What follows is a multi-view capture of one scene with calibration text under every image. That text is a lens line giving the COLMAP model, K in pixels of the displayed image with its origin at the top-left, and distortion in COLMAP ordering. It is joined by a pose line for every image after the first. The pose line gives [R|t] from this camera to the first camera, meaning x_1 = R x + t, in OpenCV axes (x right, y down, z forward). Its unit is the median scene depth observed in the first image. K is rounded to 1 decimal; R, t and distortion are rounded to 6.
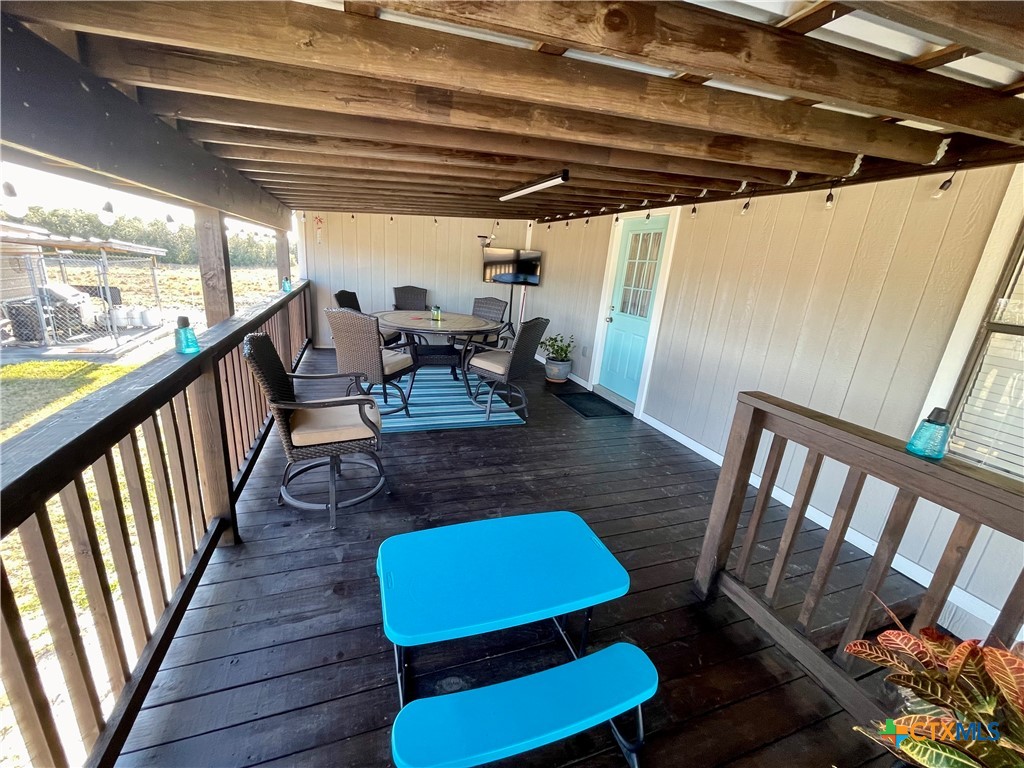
lens RADIAL K [[412.4, 0, 508.5], [0, 412.4, 385.1], [0, 0, 1]] dist [-0.015326, 0.008677]
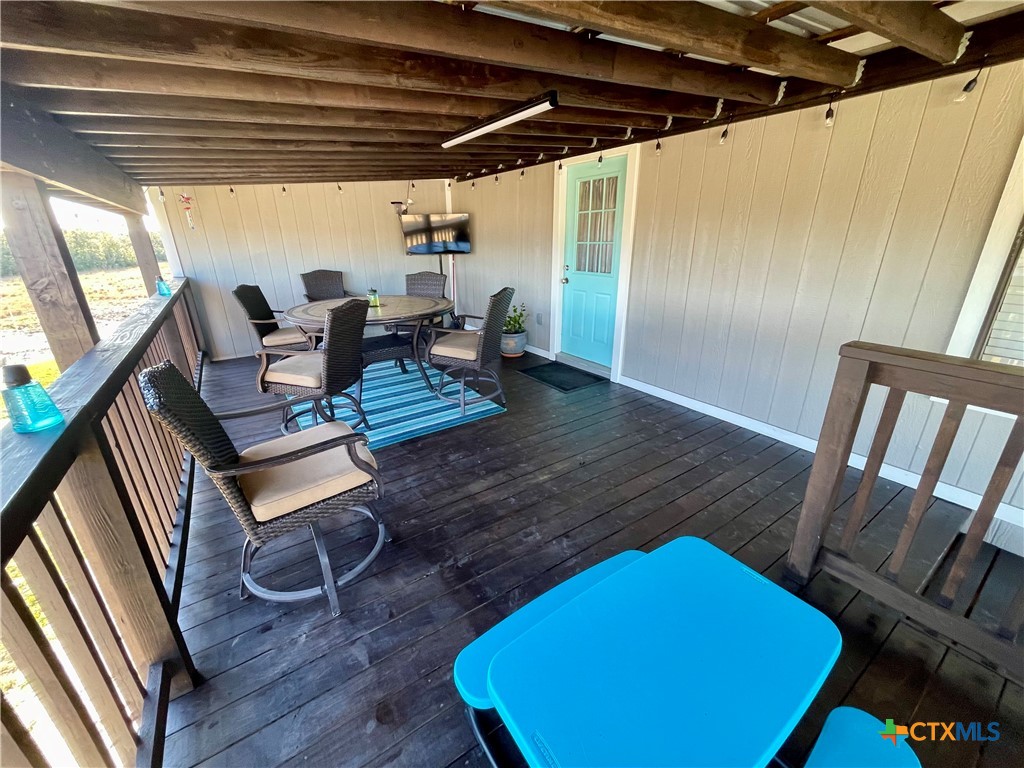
lens RADIAL K [[414.6, 0, 510.0], [0, 414.6, 385.8], [0, 0, 1]] dist [-0.007473, 0.003745]
pose [[0.966669, -0.170942, 0.190604, -0.106805], [0.156757, 0.983773, 0.087281, -0.034143], [-0.202431, -0.054494, 0.977779, 0.131769]]
